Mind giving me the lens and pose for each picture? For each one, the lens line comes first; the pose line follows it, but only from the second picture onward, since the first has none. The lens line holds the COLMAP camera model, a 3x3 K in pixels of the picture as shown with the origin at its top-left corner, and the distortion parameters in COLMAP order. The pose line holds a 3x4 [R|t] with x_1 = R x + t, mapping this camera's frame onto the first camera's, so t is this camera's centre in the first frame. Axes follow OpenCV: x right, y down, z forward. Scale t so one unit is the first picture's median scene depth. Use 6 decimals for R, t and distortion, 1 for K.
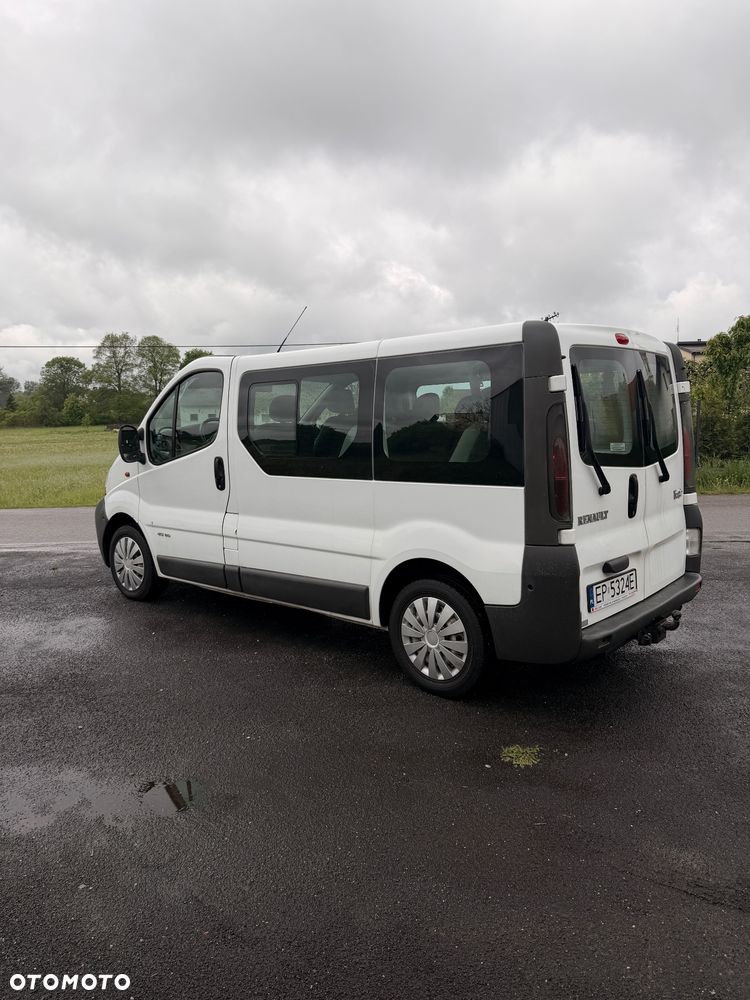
lens RADIAL K [[705.1, 0, 370.9], [0, 705.1, 497.6], [0, 0, 1]] dist [0.130761, -0.236624]
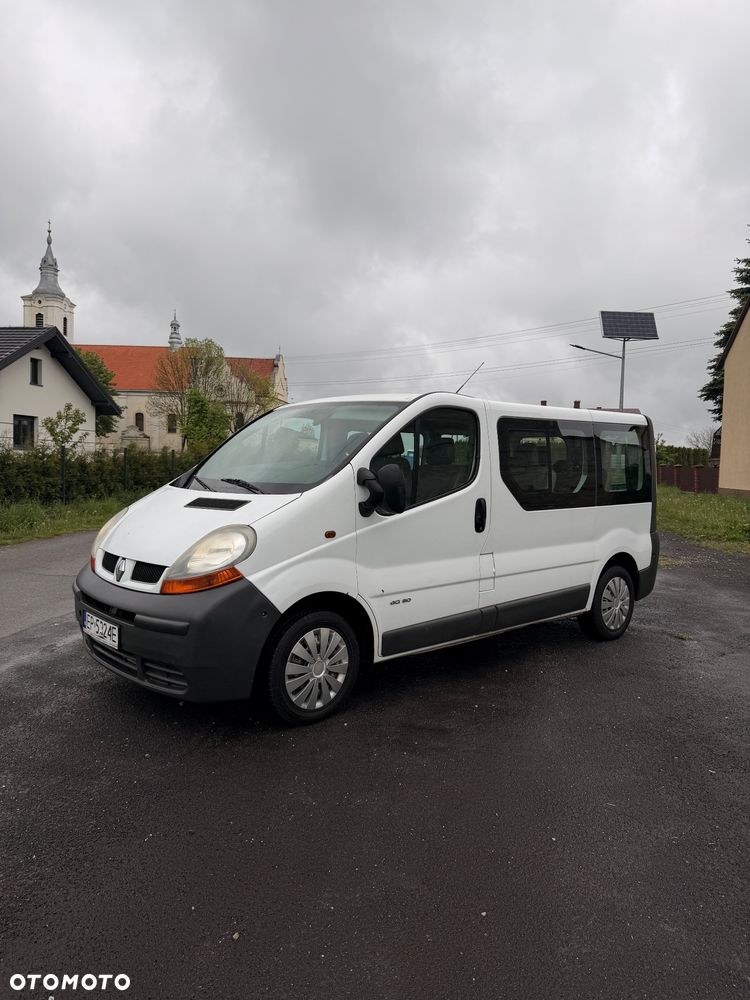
lens RADIAL K [[708.1, 0, 375.0], [0, 708.1, 500.0], [0, 0, 1]] dist [0.081288, -0.127299]
pose [[0.123146, -0.029755, 0.991942, -1.483853], [0.101299, 0.994706, 0.017262, -0.106930], [-0.987205, 0.098357, 0.125508, 1.259207]]
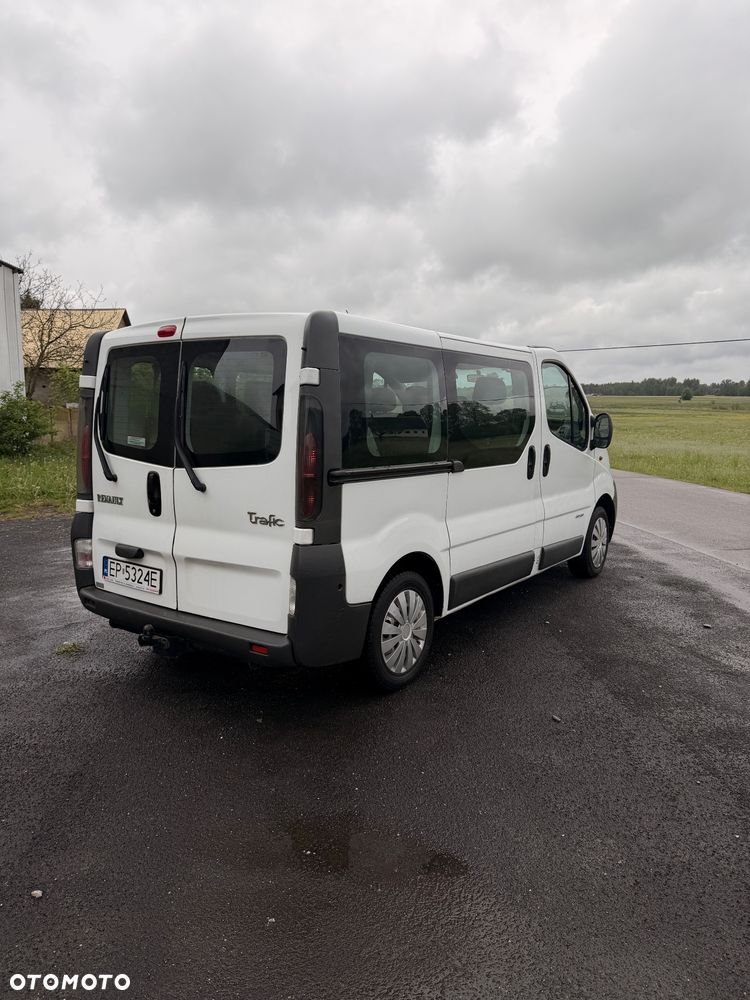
lens RADIAL K [[707.9, 0, 367.9], [0, 707.9, 507.1], [0, 0, 1]] dist [0.079914, -0.115876]
pose [[0.101775, 0.157824, -0.982208, 1.301654], [-0.123265, 0.981727, 0.144974, -0.155086], [0.987141, 0.106318, 0.119370, 1.124232]]
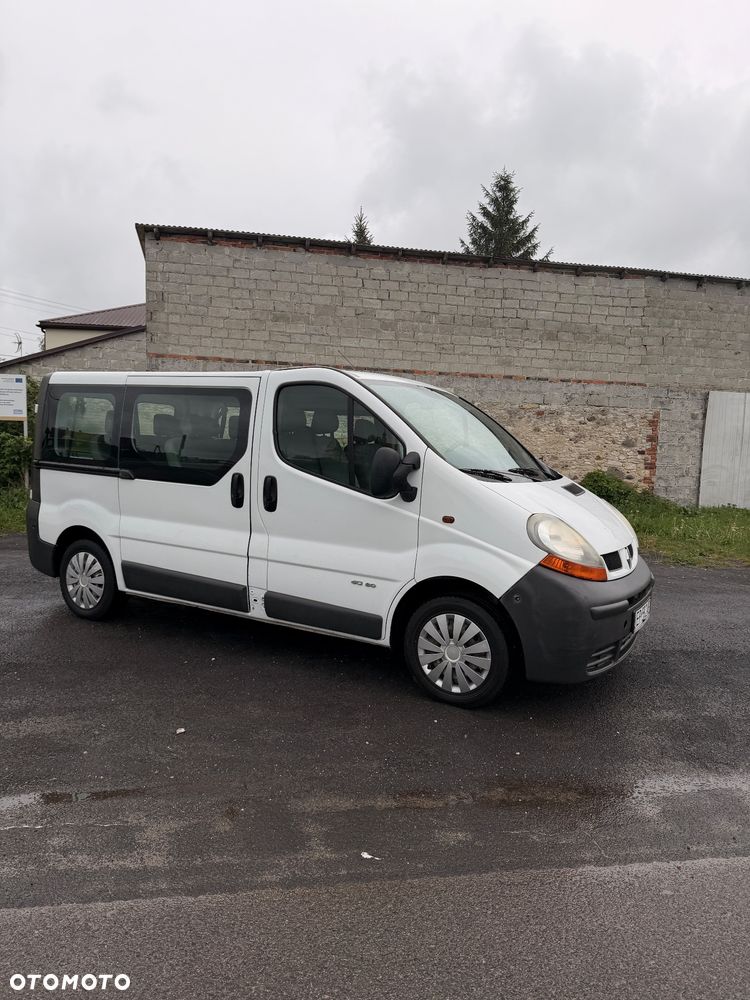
lens RADIAL K [[703.7, 0, 380.8], [0, 703.7, 501.5], [0, 0, 1]] dist [0.167949, -0.351326]
pose [[-0.979185, -0.001654, -0.202962, 0.103911], [-0.044265, 0.977637, 0.205586, -0.323855], [0.198083, 0.210291, -0.957361, 2.737504]]
